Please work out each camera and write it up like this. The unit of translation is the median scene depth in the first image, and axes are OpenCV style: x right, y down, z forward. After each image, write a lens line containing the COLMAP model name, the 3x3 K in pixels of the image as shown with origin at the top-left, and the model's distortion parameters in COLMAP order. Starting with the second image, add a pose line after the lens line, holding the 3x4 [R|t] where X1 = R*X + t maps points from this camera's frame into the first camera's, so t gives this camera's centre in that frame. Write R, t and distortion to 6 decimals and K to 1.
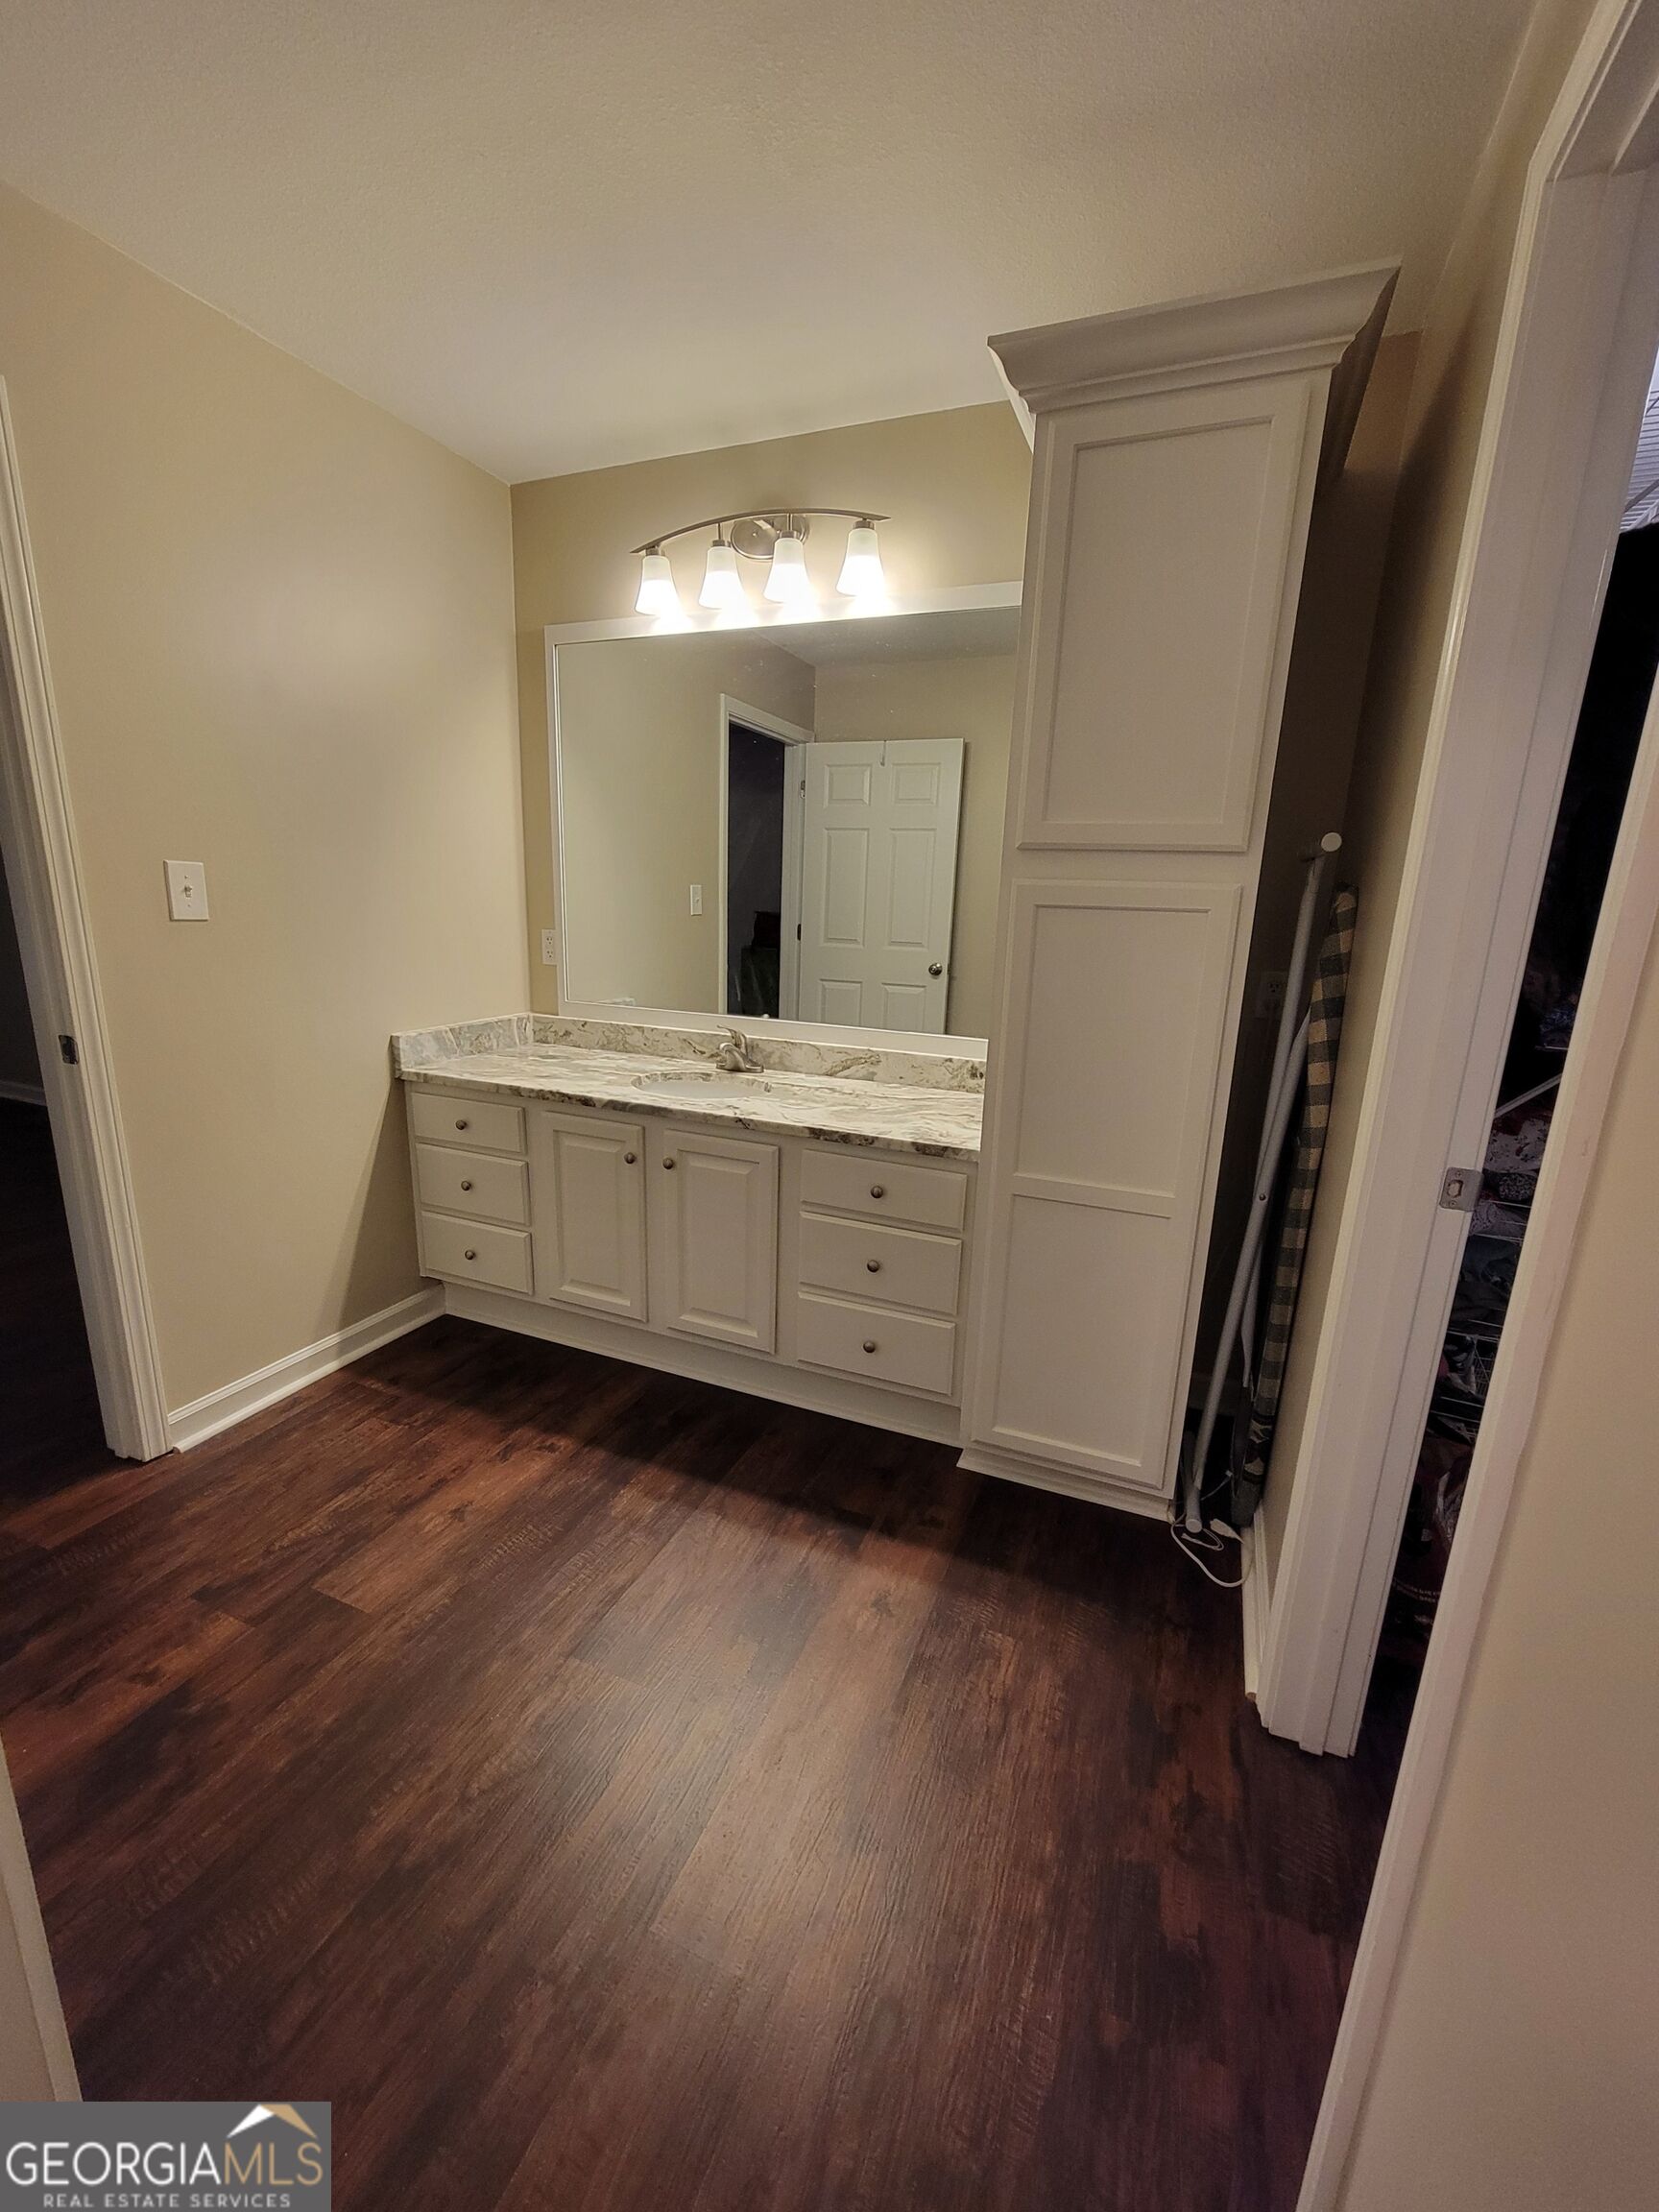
lens RADIAL K [[903.2, 0, 834.0], [0, 903.2, 1108.4], [0, 0, 1]] dist [0.000409, 0.001169]
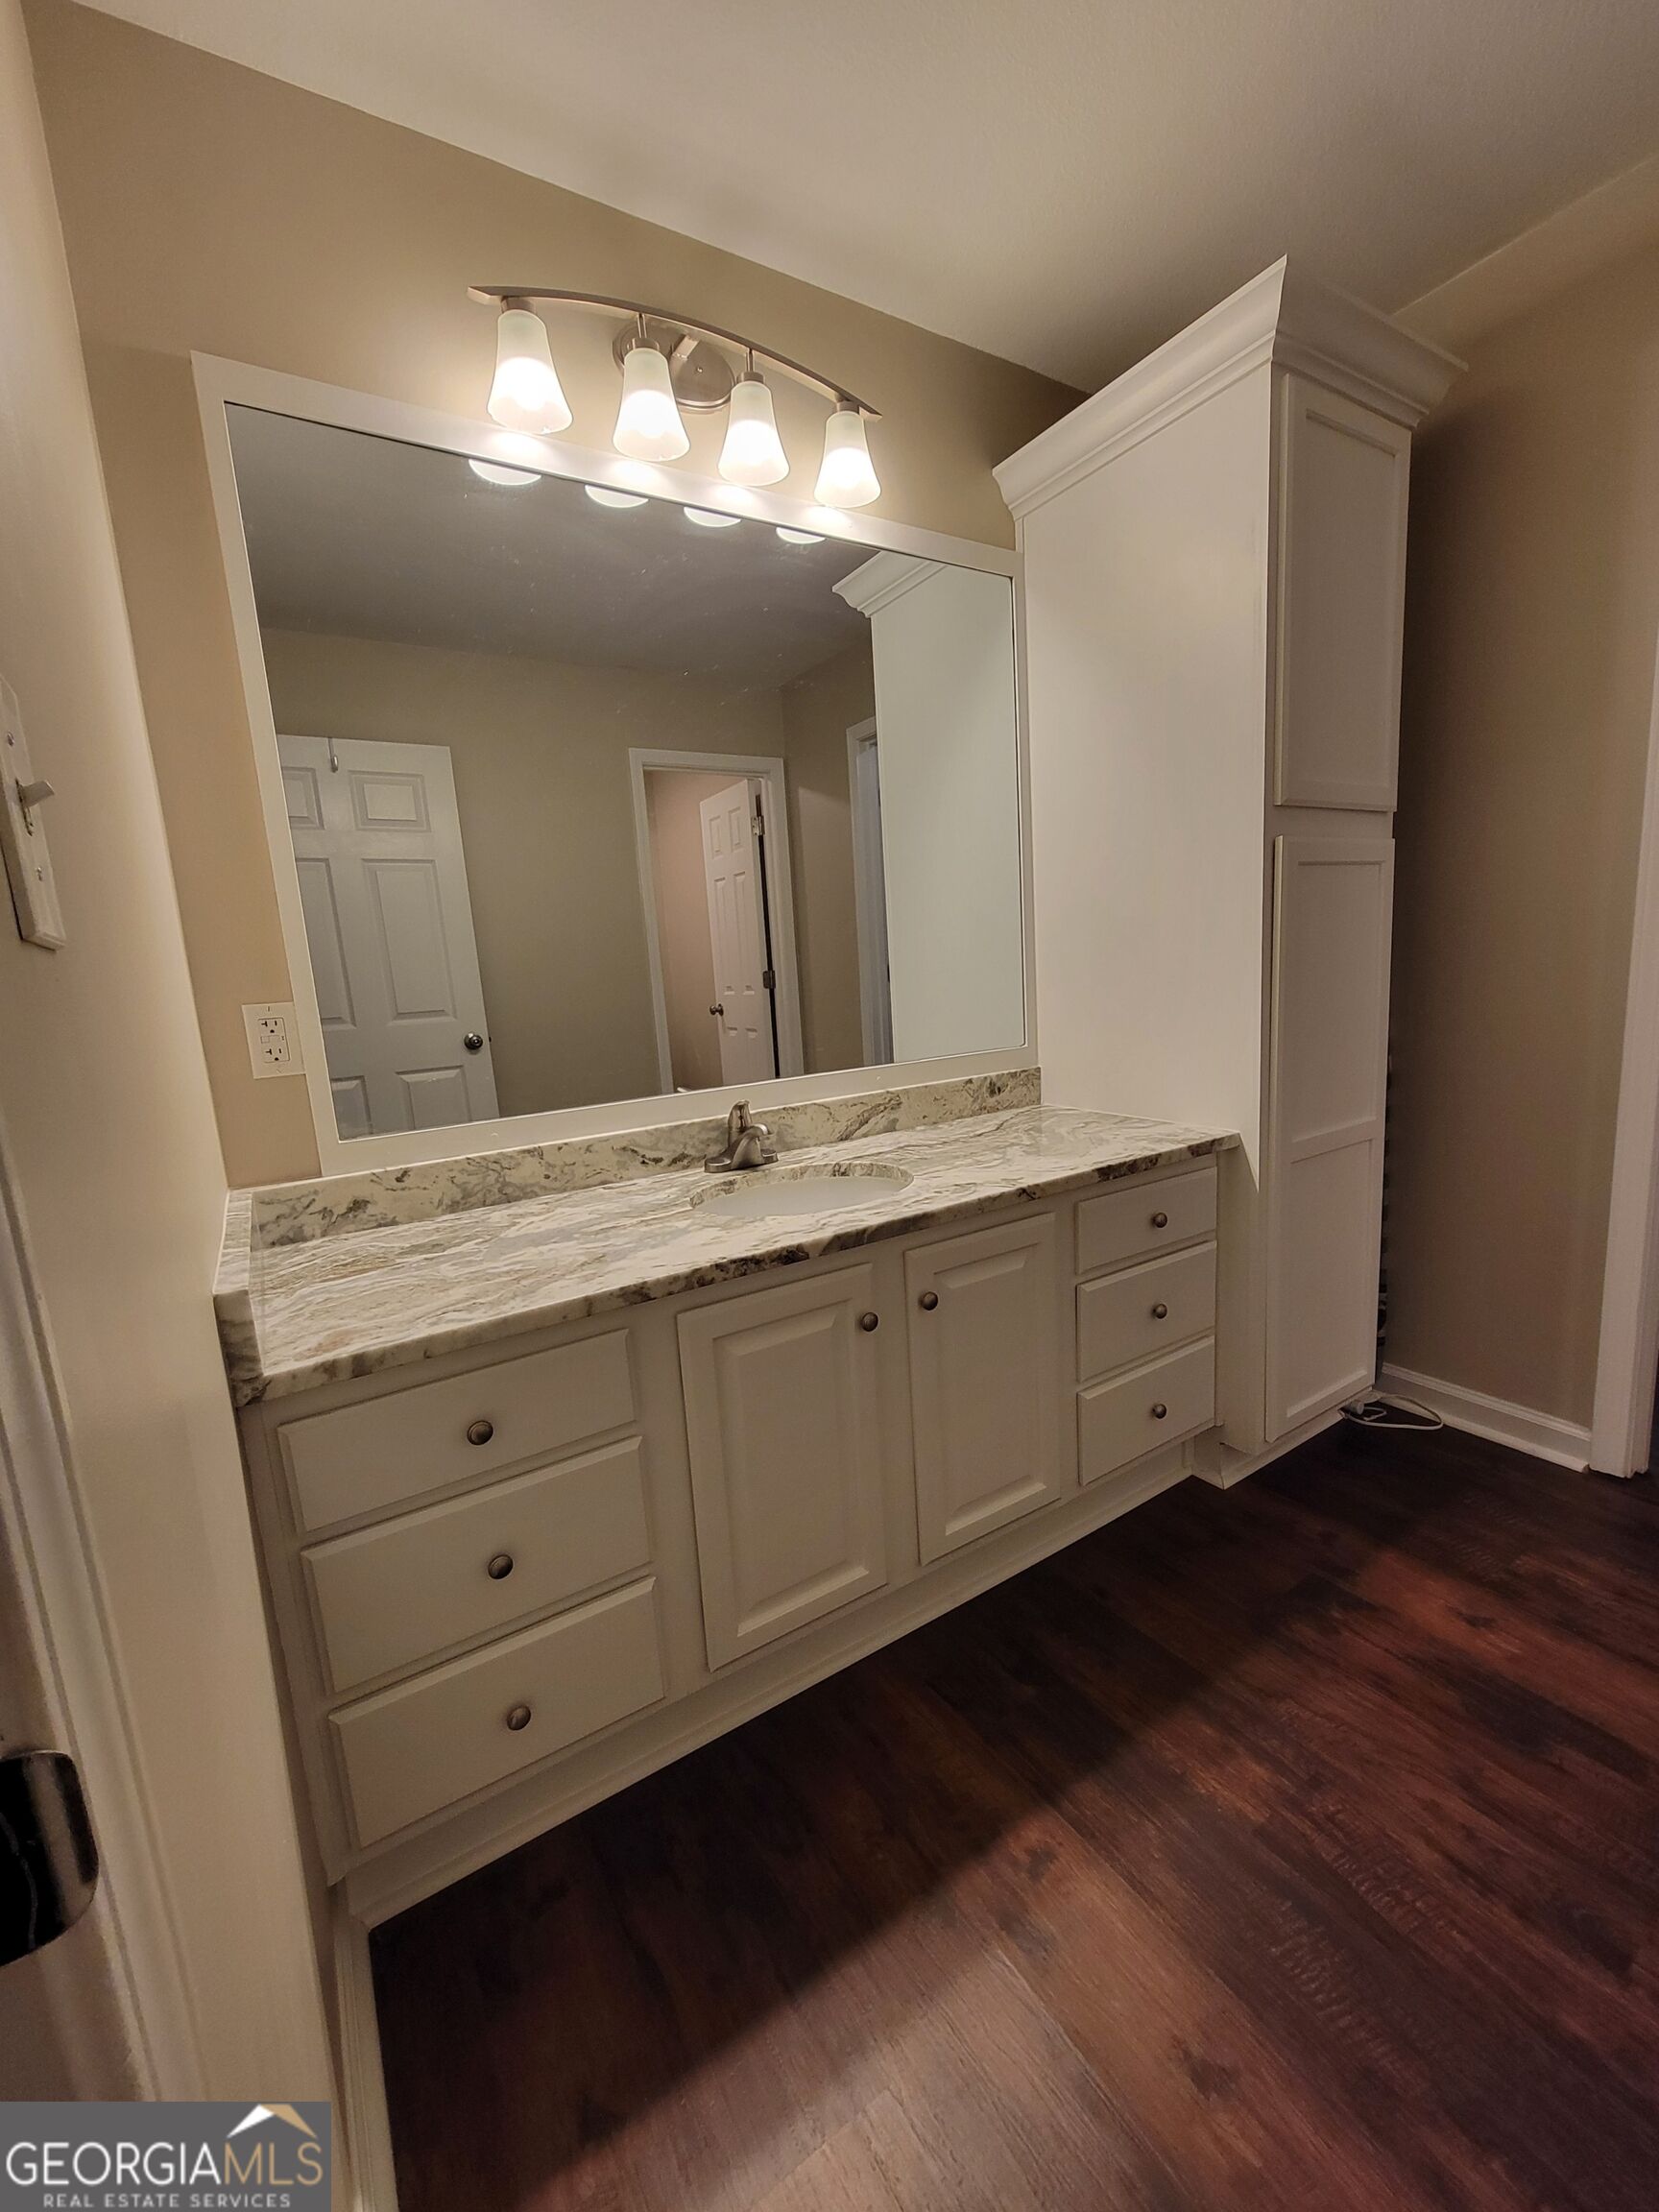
lens RADIAL K [[903.2, 0, 832.1], [0, 903.2, 1114.1], [0, 0, 1]] dist [0.000409, 0.001169]
pose [[0.572554, -0.206293, 0.793489, -0.624527], [0.269439, 0.961415, 0.055534, -0.104990], [-0.774328, 0.182001, 0.606046, 0.585186]]
